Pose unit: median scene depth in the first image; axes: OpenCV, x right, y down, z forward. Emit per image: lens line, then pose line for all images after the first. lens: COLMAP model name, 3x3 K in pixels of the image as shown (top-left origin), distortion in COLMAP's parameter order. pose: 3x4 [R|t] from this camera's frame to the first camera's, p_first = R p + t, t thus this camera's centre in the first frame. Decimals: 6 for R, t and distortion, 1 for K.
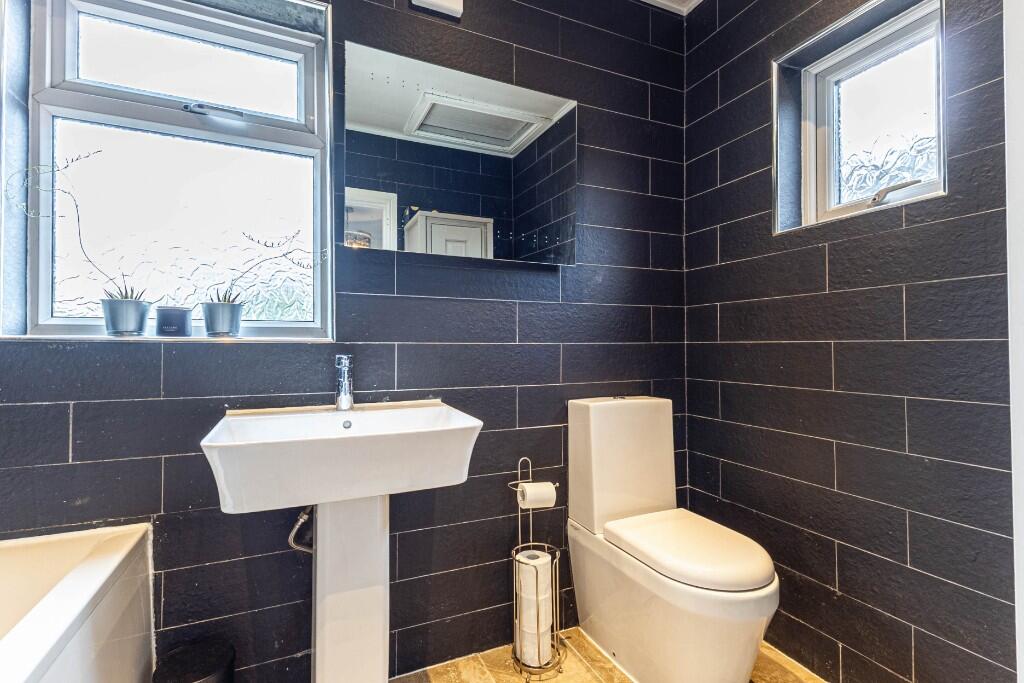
lens RADIAL K [[468.1, 0, 509.5], [0, 468.1, 338.6], [0, 0, 1]] dist [0.001219, 0.000209]
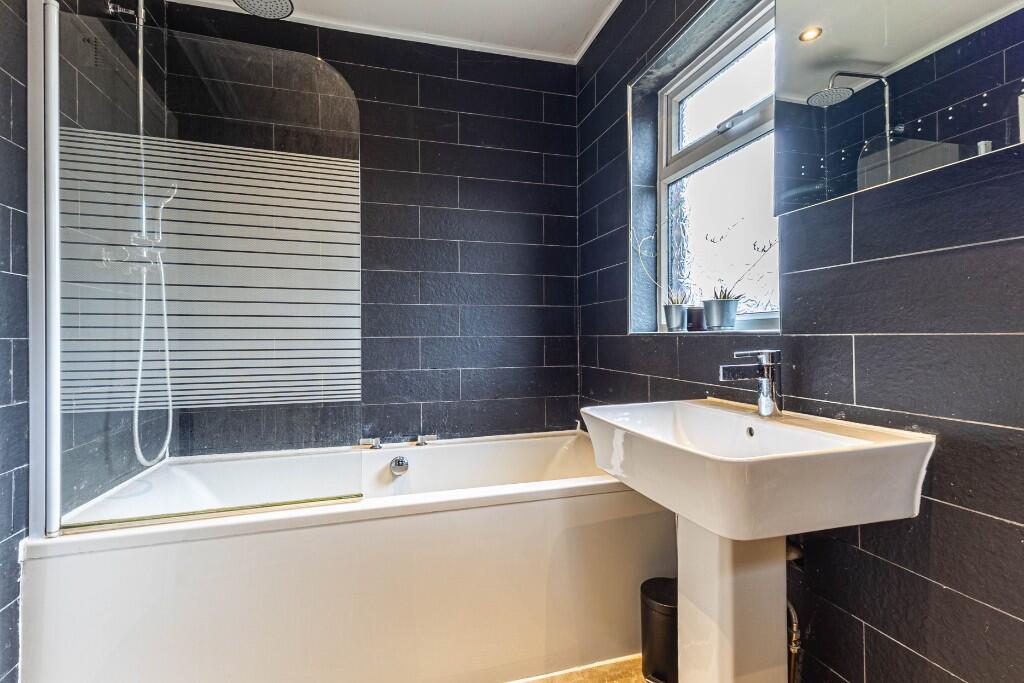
lens RADIAL K [[468.1, 0, 509.5], [0, 468.1, 338.6], [0, 0, 1]] dist [0.001219, 0.000209]
pose [[-0.149358, 0.001421, -0.988782, 0.536899], [0.019809, 0.999803, -0.001555, 0.007118], [0.988585, -0.019819, -0.149357, 0.668993]]
